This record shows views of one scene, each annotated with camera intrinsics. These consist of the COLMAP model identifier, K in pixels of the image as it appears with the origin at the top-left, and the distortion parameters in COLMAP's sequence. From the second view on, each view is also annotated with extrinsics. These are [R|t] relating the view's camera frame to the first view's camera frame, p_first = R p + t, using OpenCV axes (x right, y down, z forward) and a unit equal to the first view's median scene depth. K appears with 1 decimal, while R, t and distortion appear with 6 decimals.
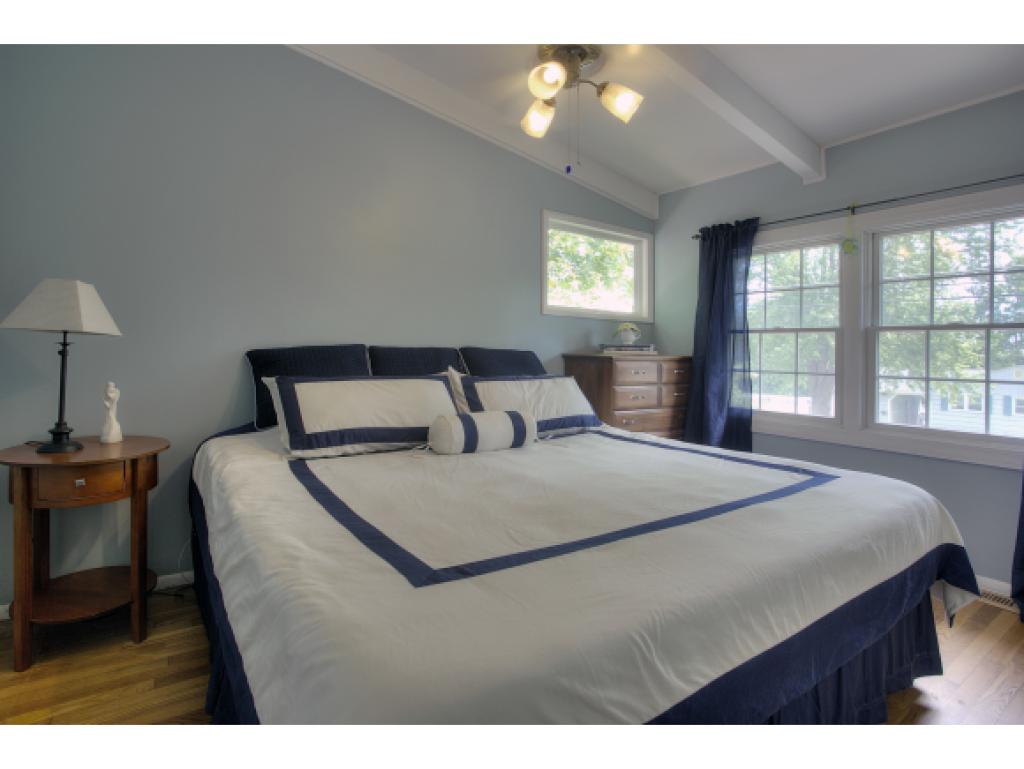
lens RADIAL K [[527.3, 0, 512.0], [0, 527.3, 384.5], [0, 0, 1]] dist [-0.002899, 0.000540]
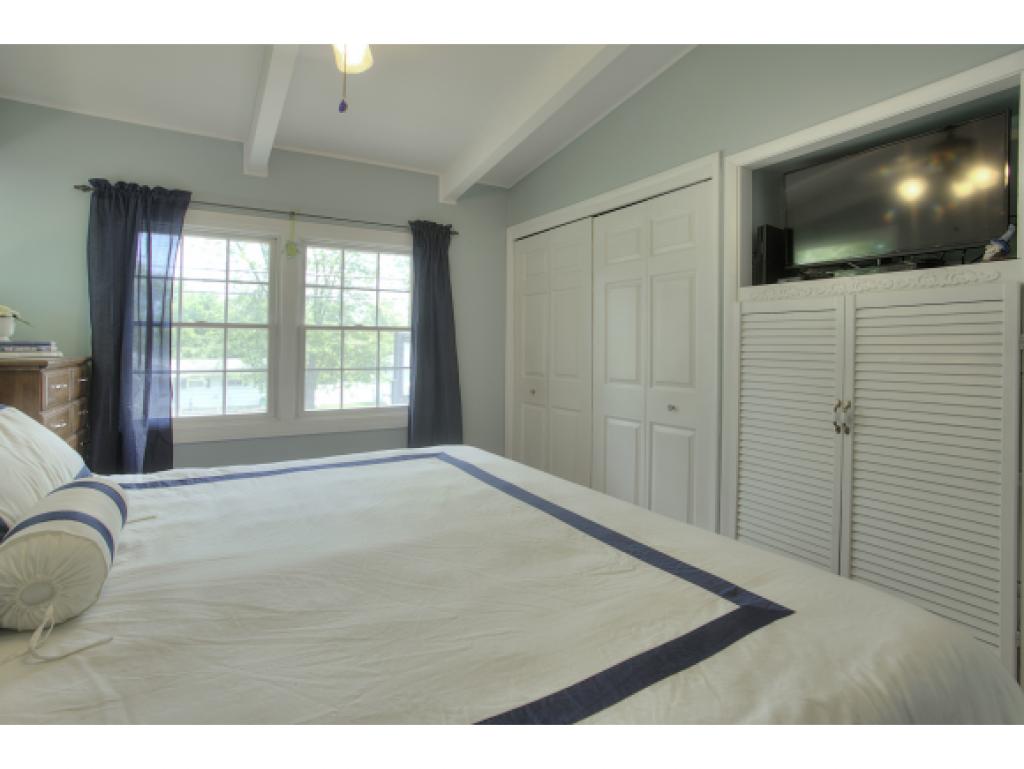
lens RADIAL K [[533.2, 0, 513.8], [0, 533.2, 364.2], [0, 0, 1]] dist [-0.054397, 0.036992]
pose [[0.077298, -0.048687, 0.995819, -0.358931], [0.063086, 0.997044, 0.043850, -0.044519], [-0.995010, 0.059433, 0.080141, 0.437841]]
